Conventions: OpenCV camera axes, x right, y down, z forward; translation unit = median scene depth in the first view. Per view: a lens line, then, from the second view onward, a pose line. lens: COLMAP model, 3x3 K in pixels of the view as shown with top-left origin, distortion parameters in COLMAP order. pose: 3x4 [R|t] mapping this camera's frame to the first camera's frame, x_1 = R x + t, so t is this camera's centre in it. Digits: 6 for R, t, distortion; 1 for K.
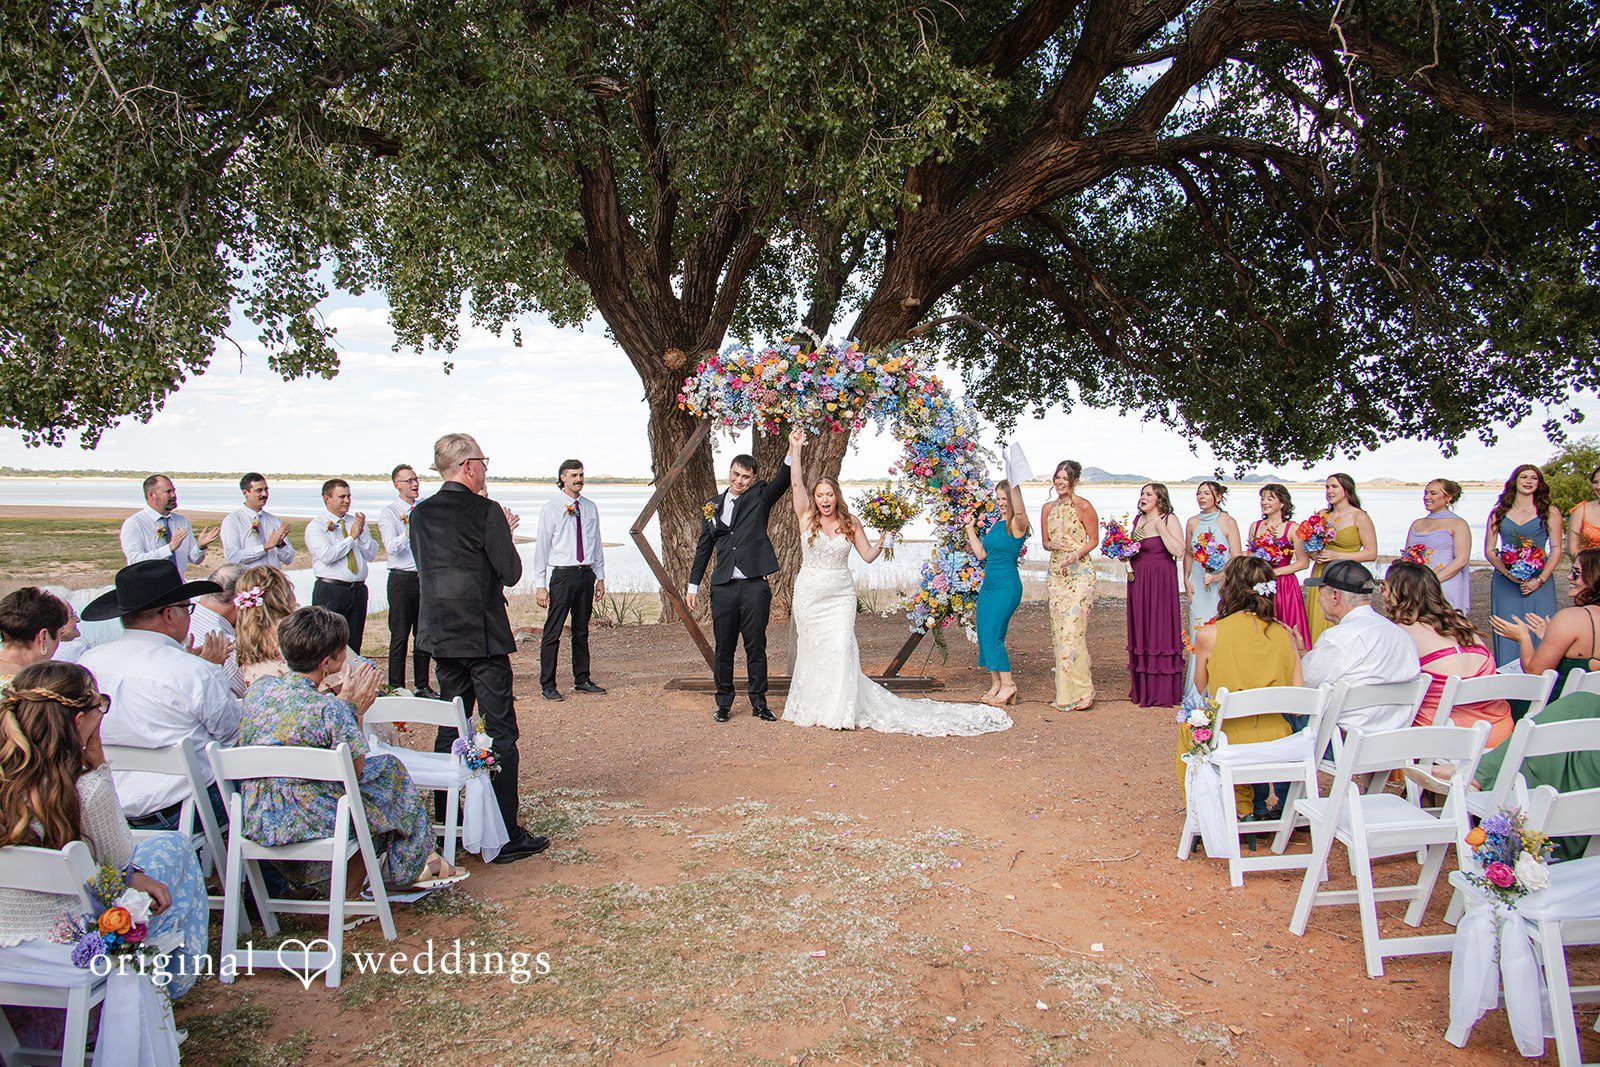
lens RADIAL K [[1848.8, 0, 805.9], [0, 1848.8, 562.2], [0, 0, 1]] dist [0.380630, 0.007017]
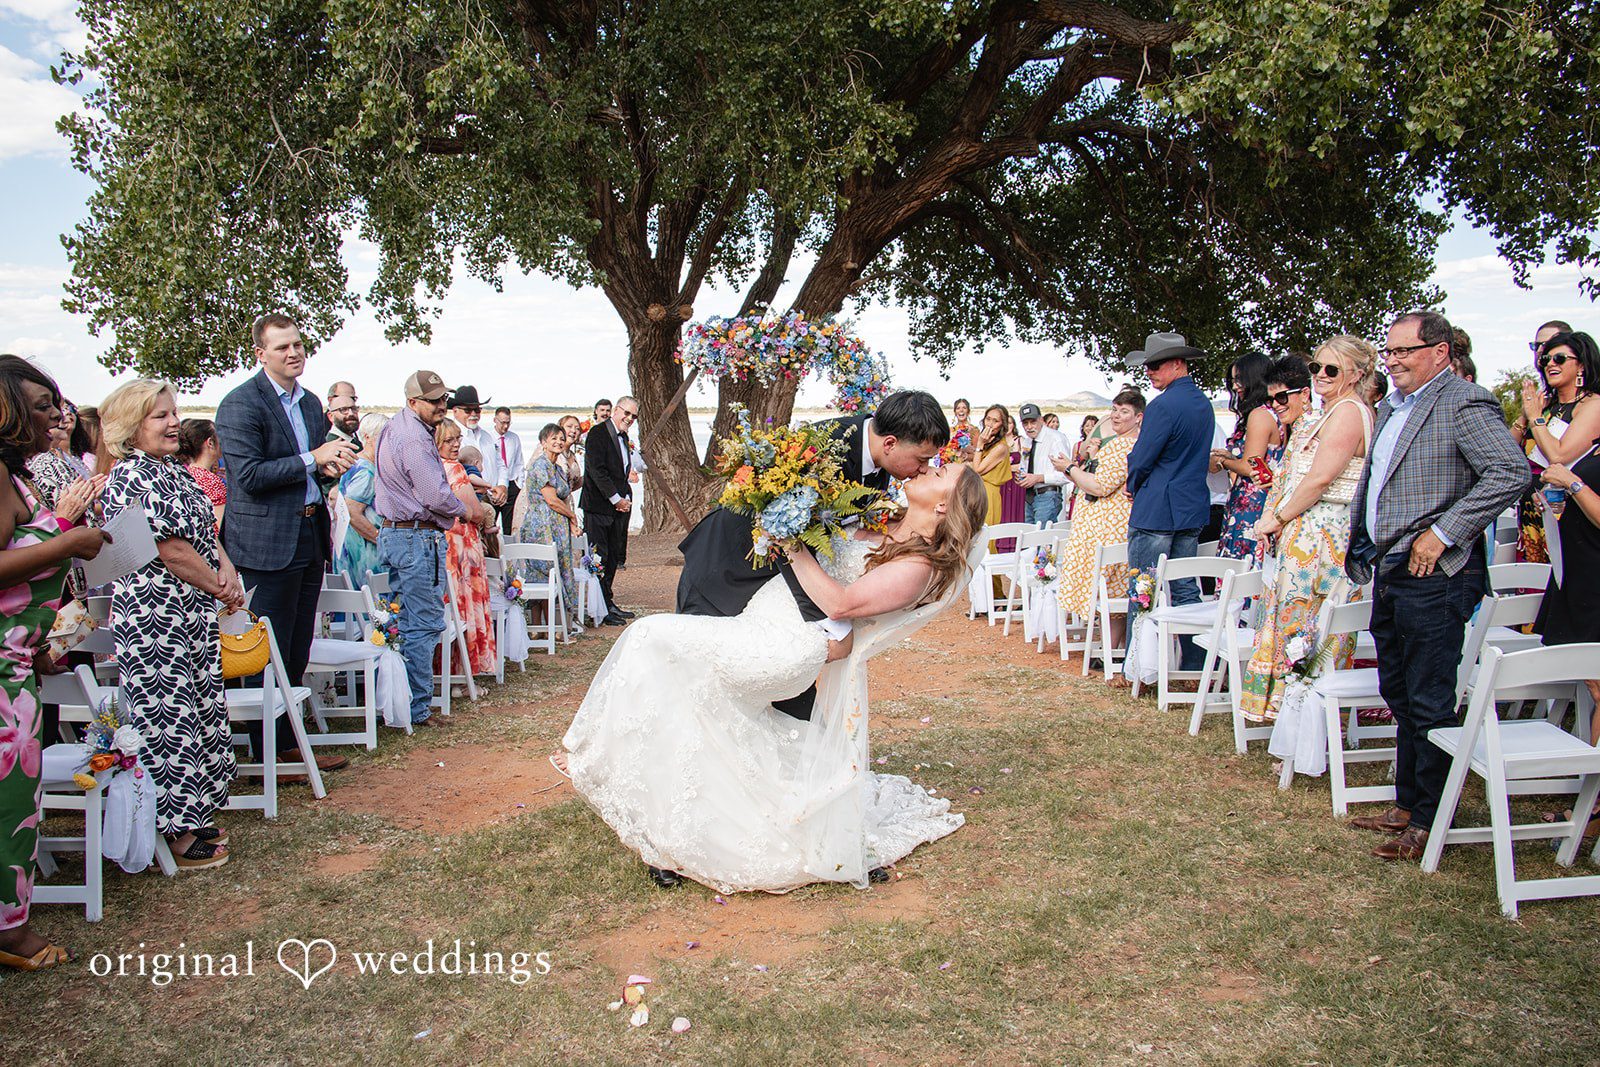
lens RADIAL K [[1826.2, 0, 800.0], [0, 1826.2, 533.5], [0, 0, 1]] dist [0.057157, -0.007919]
pose [[0.999786, -0.008165, 0.019019, -0.000716], [0.007718, 0.999695, 0.023473, 0.005696], [-0.019205, -0.023321, 0.999544, -0.153274]]
